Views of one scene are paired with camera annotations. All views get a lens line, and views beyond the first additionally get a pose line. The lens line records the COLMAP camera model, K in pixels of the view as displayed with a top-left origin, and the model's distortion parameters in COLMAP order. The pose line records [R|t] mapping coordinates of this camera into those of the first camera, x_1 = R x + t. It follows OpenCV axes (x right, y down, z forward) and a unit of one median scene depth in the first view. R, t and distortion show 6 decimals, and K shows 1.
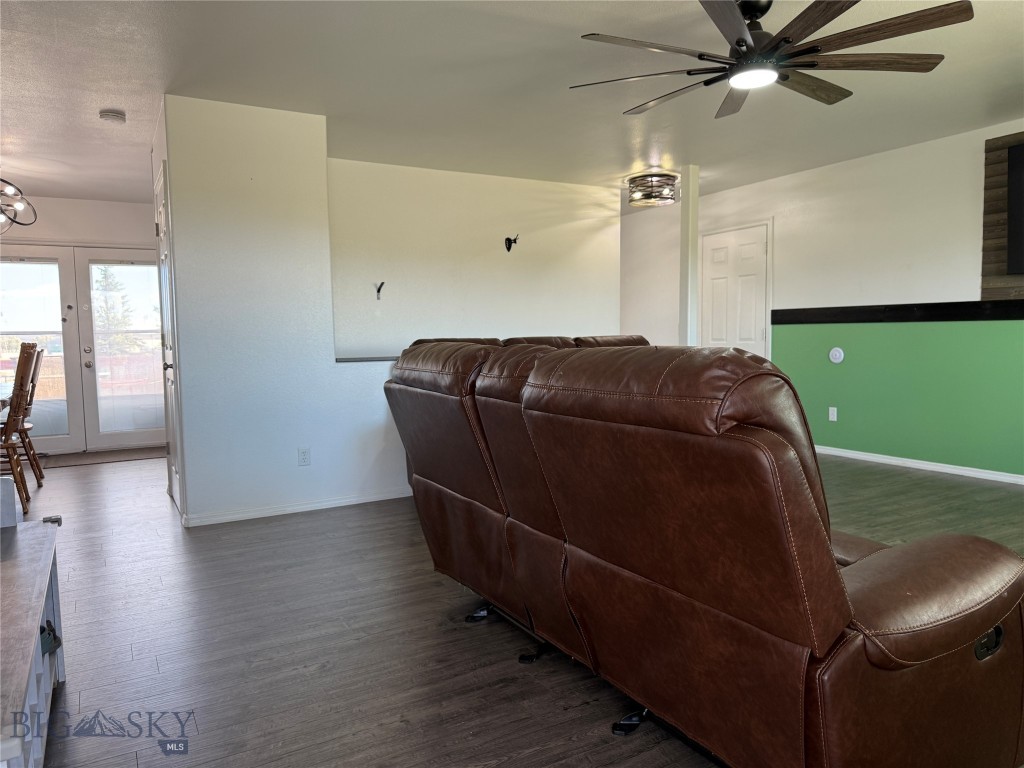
lens RADIAL K [[724.6, 0, 512.0], [0, 724.6, 384.0], [0, 0, 1]] dist [-0.010351, -0.002198]
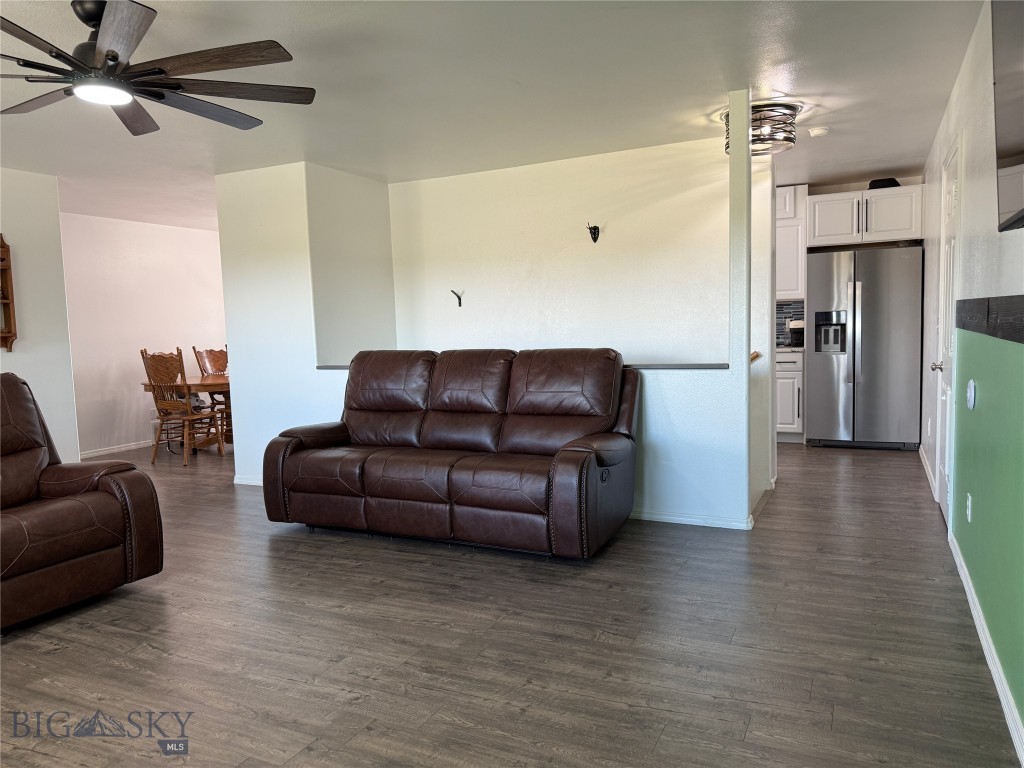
lens RADIAL K [[724.6, 0, 512.0], [0, 724.6, 384.0], [0, 0, 1]] dist [-0.010351, -0.002198]
pose [[0.552913, 0.070752, -0.830230, 0.900084], [-0.037626, 0.997492, 0.059948, -0.086541], [0.832389, -0.001908, 0.554189, 0.594198]]
